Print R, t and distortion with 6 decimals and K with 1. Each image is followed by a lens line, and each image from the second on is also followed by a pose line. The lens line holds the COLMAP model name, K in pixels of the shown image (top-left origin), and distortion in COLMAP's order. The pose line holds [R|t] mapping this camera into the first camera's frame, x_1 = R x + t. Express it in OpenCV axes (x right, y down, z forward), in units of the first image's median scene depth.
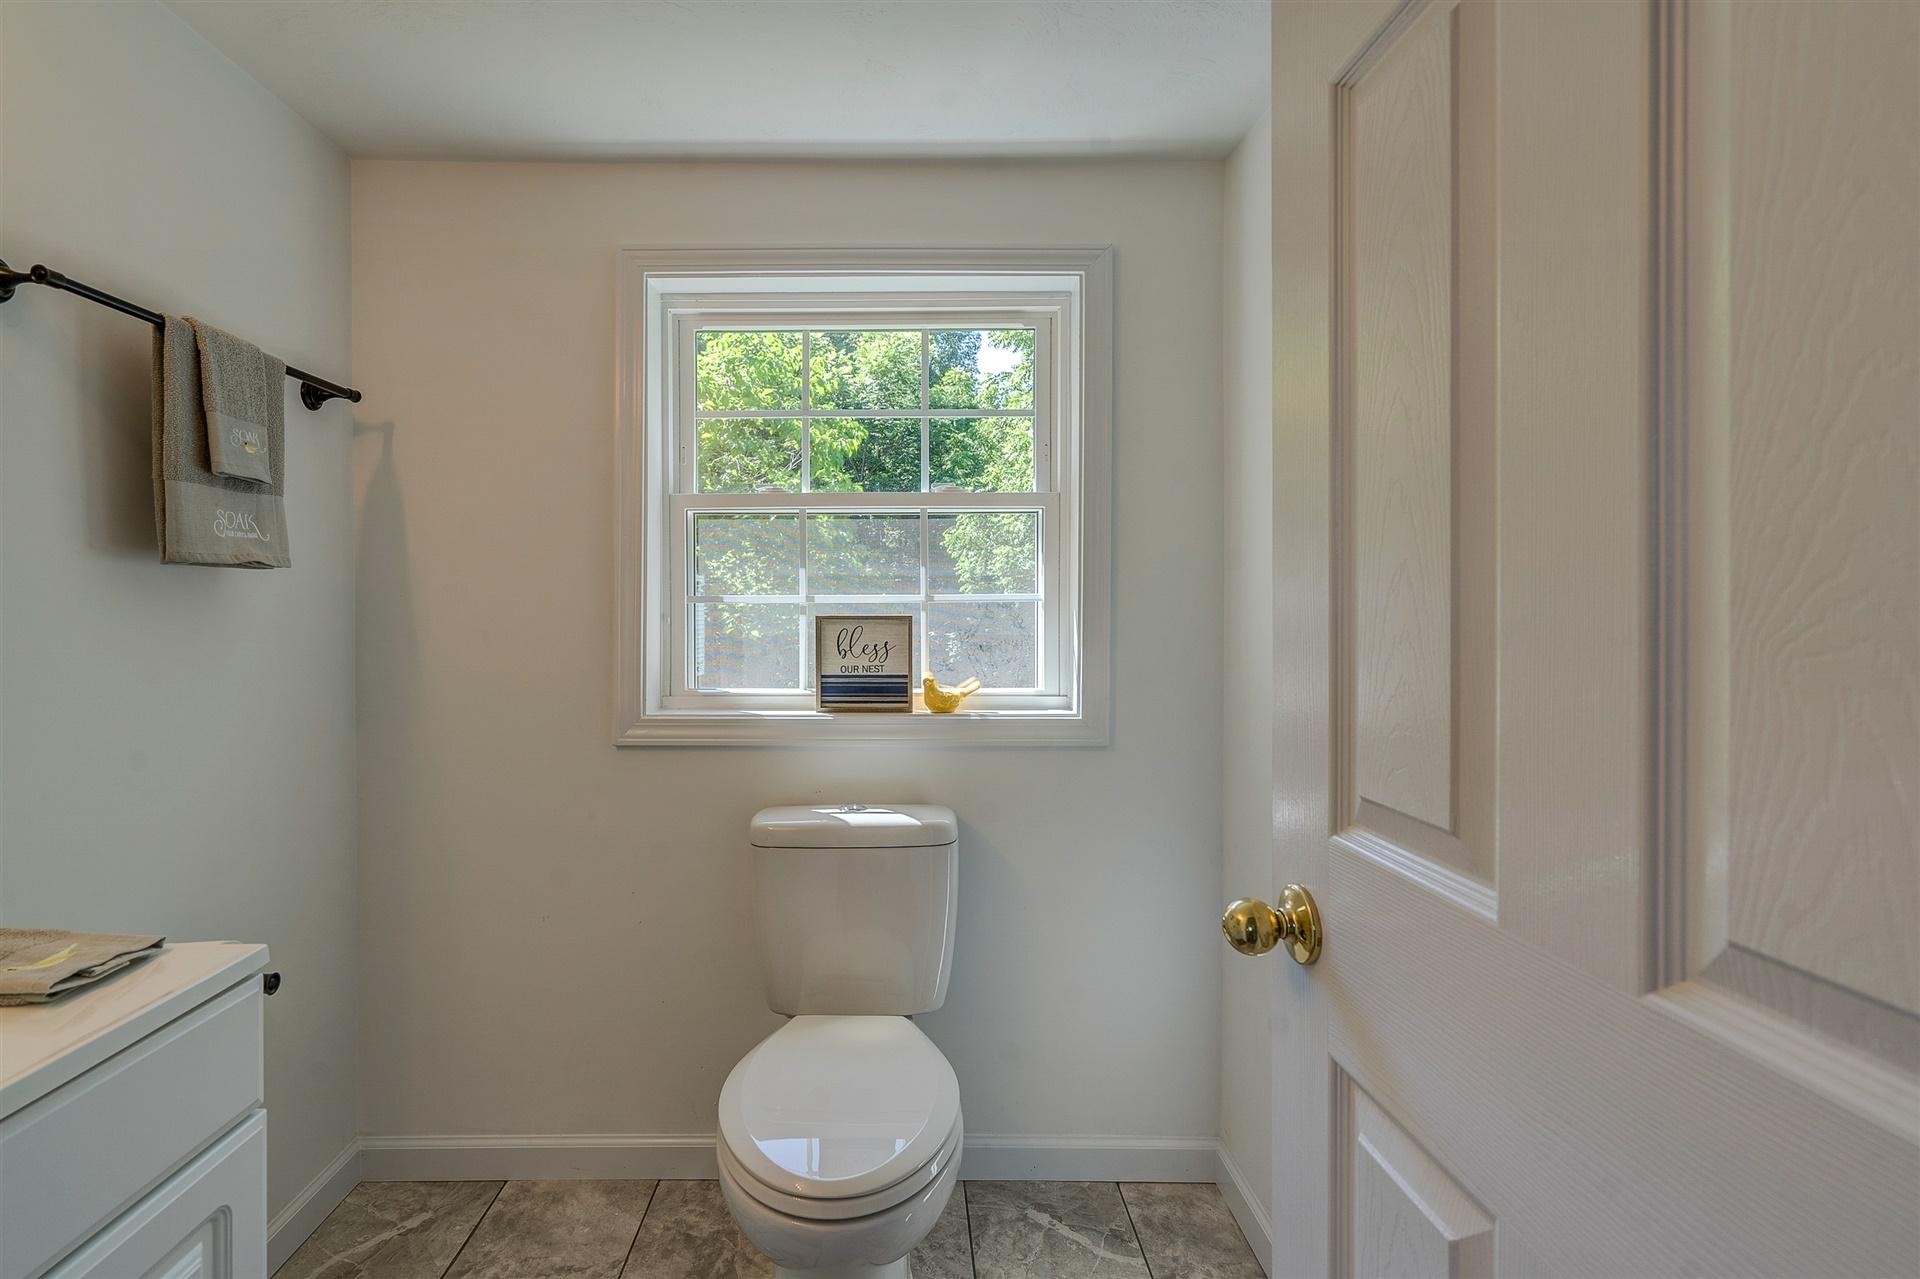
lens RADIAL K [[1052.6, 0, 958.2], [0, 1052.6, 612.7], [0, 0, 1]] dist [-0.003398, 0.003474]
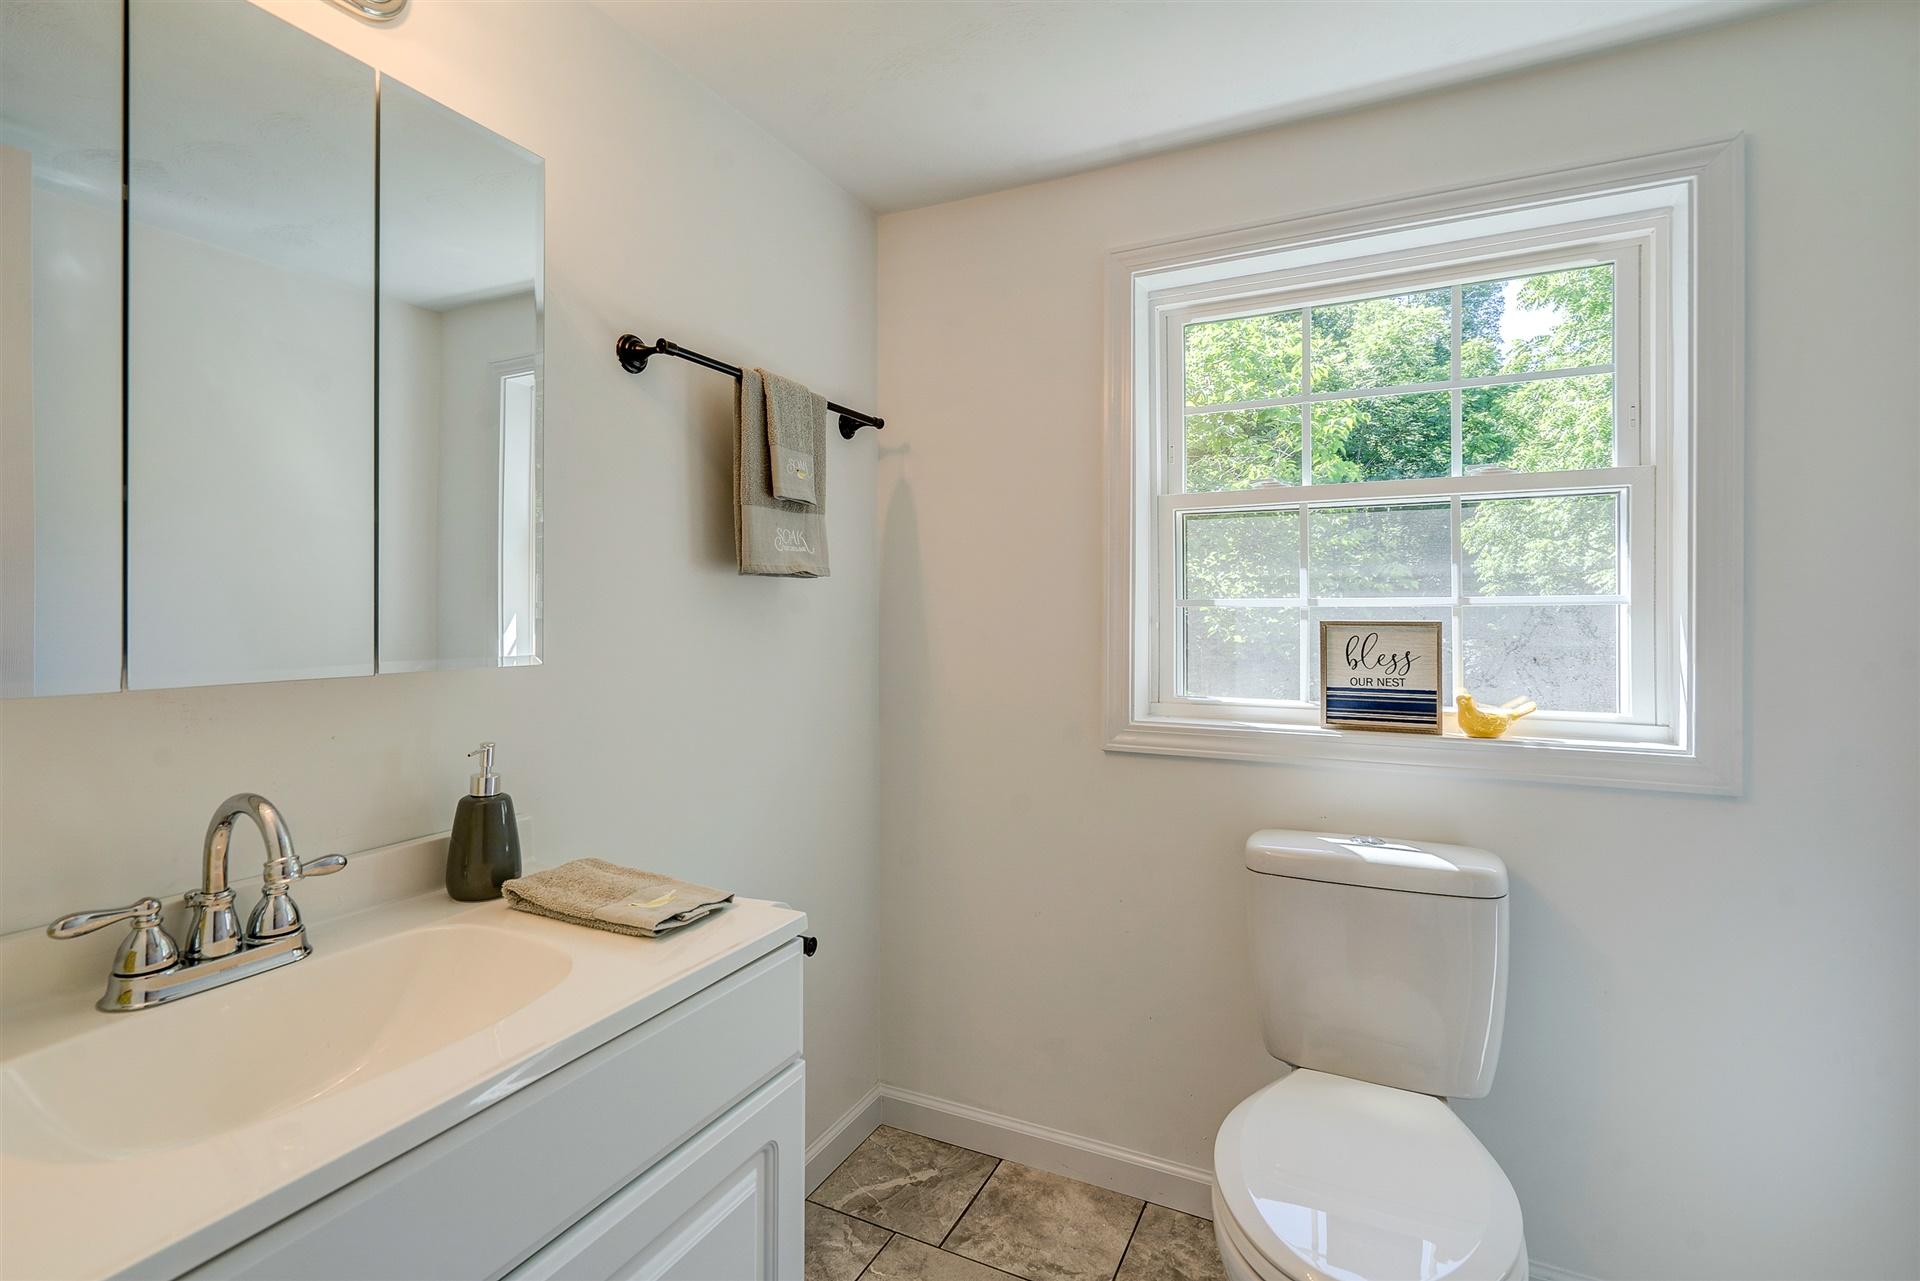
lens RADIAL K [[888.9, 0, 961.4], [0, 888.9, 638.2], [0, 0, 1]] dist [-0.003716, 0.000284]
pose [[0.901804, 0.013930, -0.431922, -0.085131], [-0.002297, 0.999621, 0.027442, -0.002438], [0.432140, -0.023755, 0.901494, 0.185536]]
